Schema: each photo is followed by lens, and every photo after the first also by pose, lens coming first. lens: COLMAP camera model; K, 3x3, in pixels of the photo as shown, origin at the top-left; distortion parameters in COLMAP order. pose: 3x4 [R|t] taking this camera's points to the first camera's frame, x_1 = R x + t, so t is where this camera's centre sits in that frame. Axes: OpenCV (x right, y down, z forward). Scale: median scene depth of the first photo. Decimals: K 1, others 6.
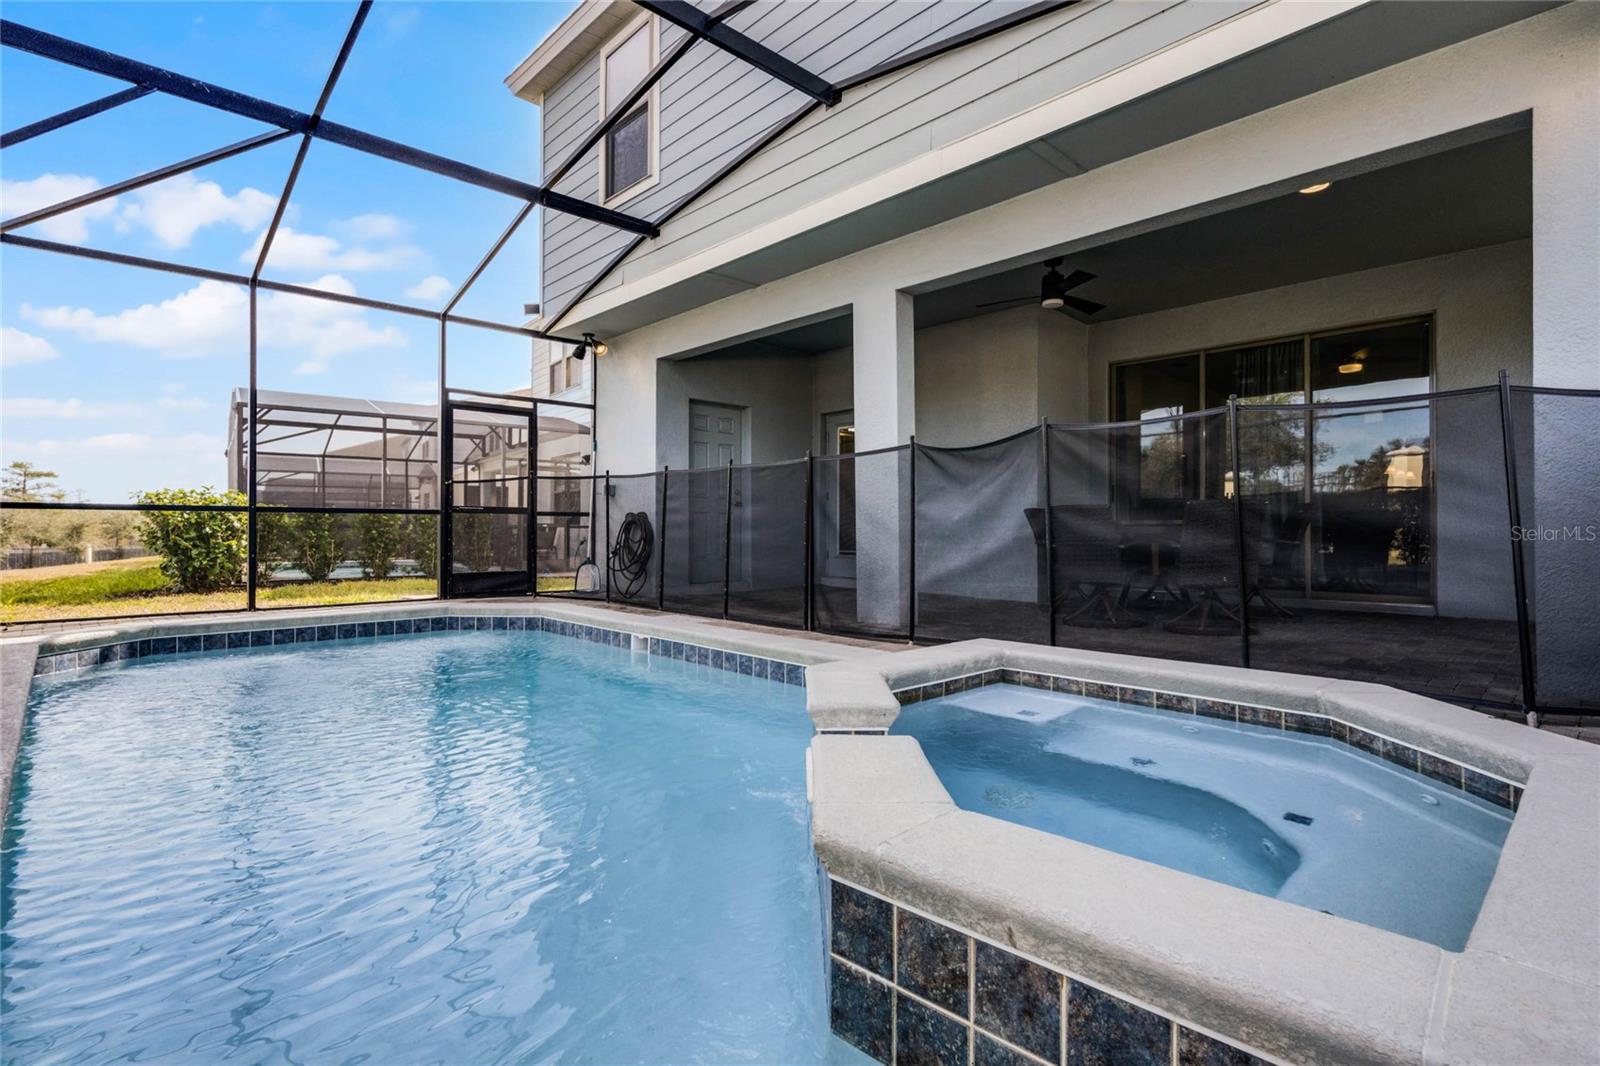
lens RADIAL K [[772.0, 0, 798.3], [0, 772.0, 525.3], [0, 0, 1]] dist [0.000034, -0.001985]
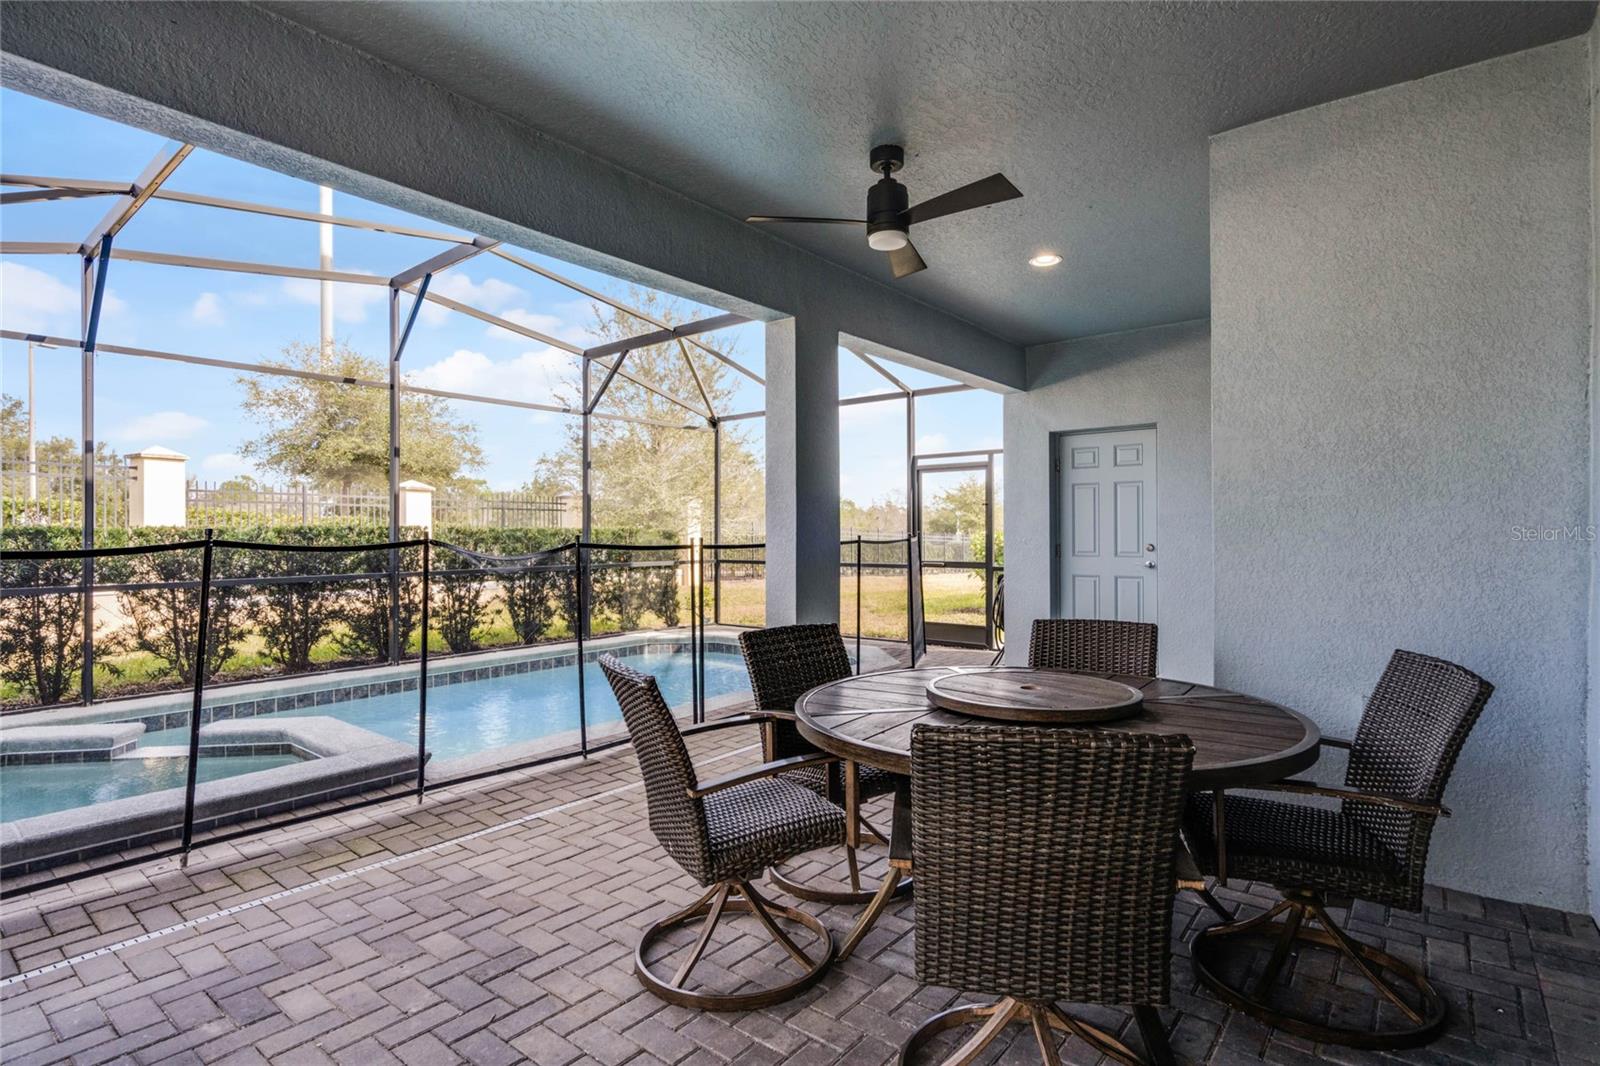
lens RADIAL K [[772.0, 0, 796.3], [0, 772.0, 534.2], [0, 0, 1]] dist [0.000034, -0.001985]
pose [[0.137509, 0.002920, -0.990496, 0.791161], [0.011688, 0.999921, 0.004571, -0.087125], [0.990431, -0.012206, 0.137464, 0.826626]]
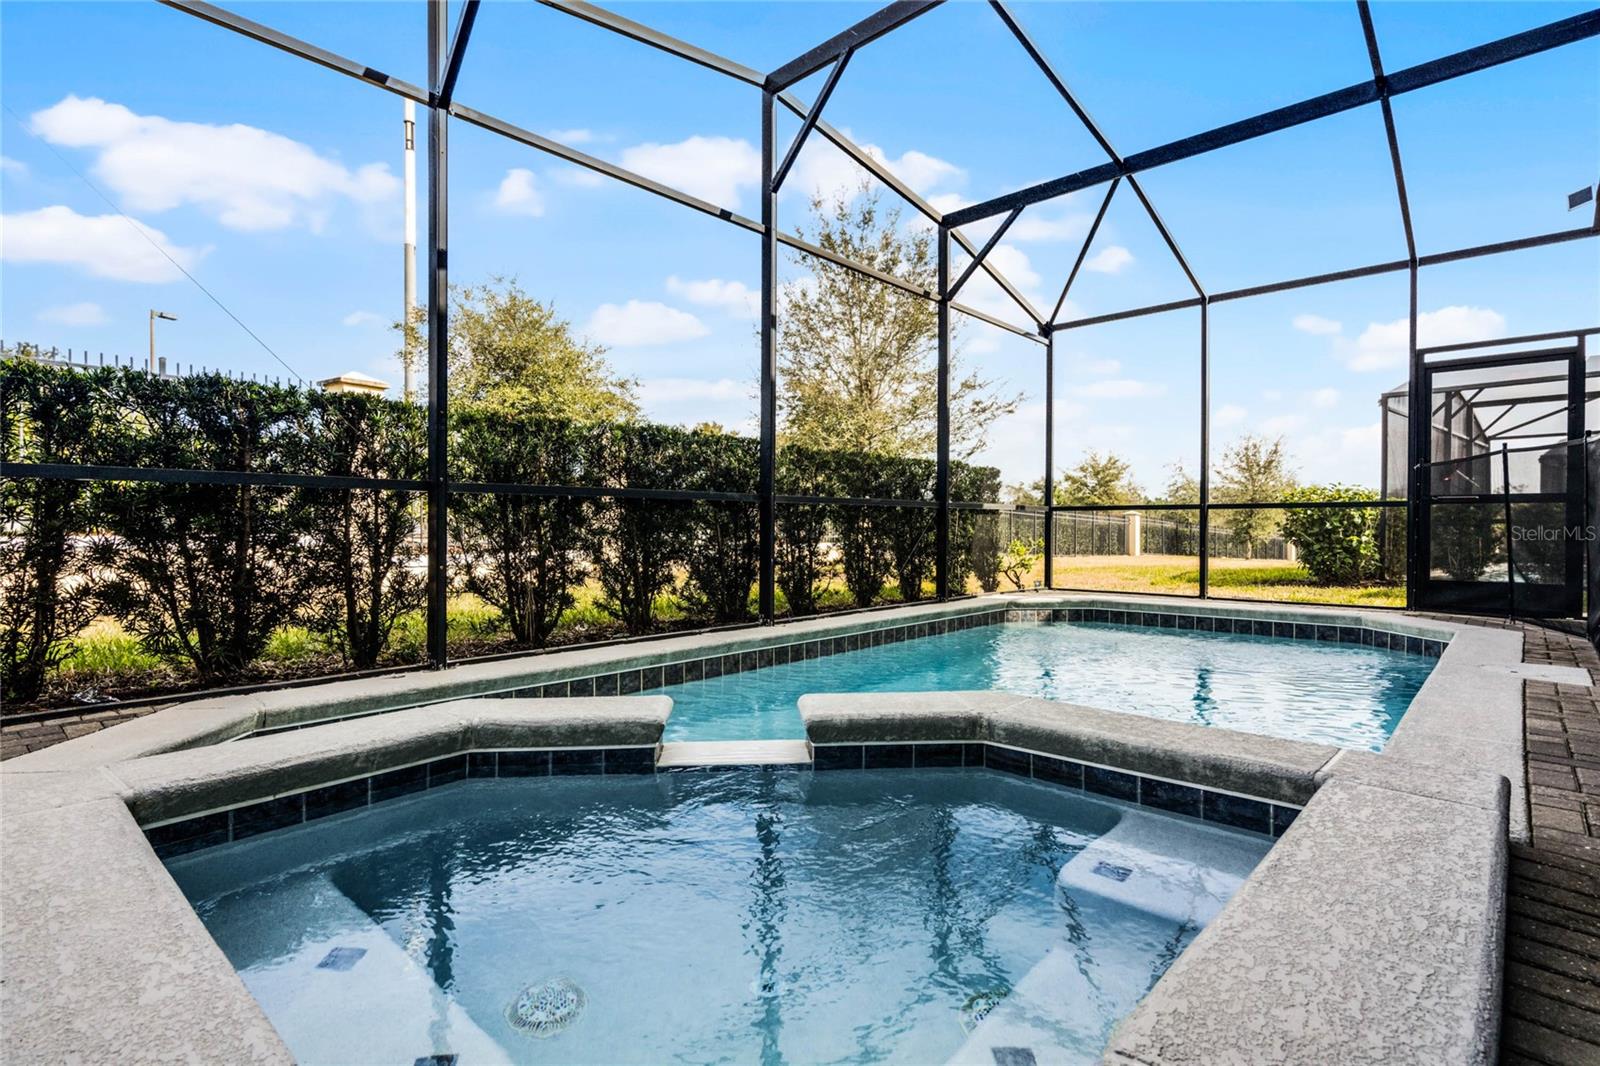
lens RADIAL K [[772.0, 0, 791.8], [0, 772.0, 527.5], [0, 0, 1]] dist [0.000034, -0.001985]
pose [[0.071410, 0.001243, -0.997446, 0.373648], [0.006628, 0.999977, 0.001720, 0.003265], [0.997425, -0.006734, 0.071400, 0.350923]]
